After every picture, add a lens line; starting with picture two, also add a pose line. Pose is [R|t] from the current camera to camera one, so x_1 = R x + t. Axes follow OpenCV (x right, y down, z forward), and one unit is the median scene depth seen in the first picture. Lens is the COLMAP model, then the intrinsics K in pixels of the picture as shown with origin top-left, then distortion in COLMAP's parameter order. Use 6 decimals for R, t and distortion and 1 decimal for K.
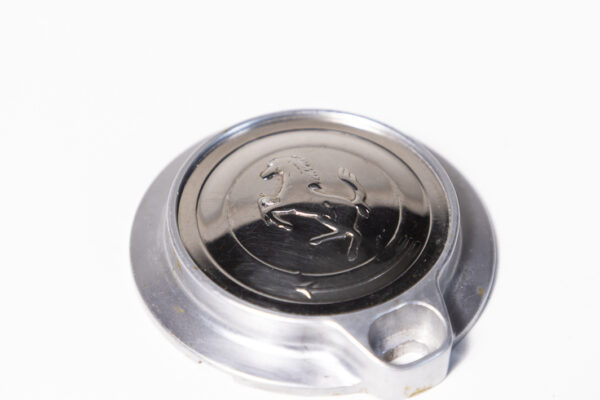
lens RADIAL K [[2867.4, 0, 300.0], [0, 2867.4, 200.0], [0, 0, 1]] dist [-0.110078, -1.113647]
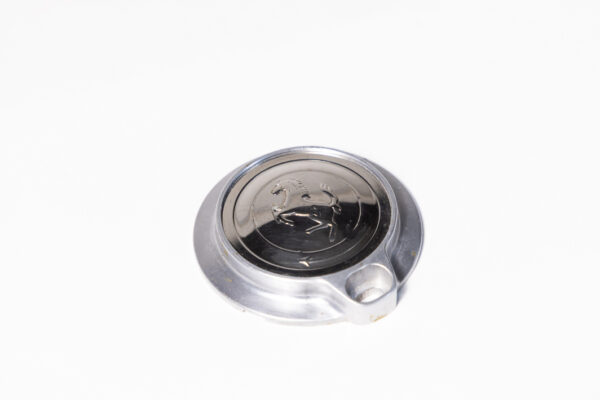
lens RADIAL K [[2867.4, 0, 300.0], [0, 2867.4, 200.0], [0, 0, 1]] dist [-0.110078, -1.113647]
pose [[0.996649, -0.081783, -0.001301, 0.003866], [0.081793, 0.996539, 0.014858, -0.027422], [0.000081, -0.014915, 0.999889, -0.614138]]
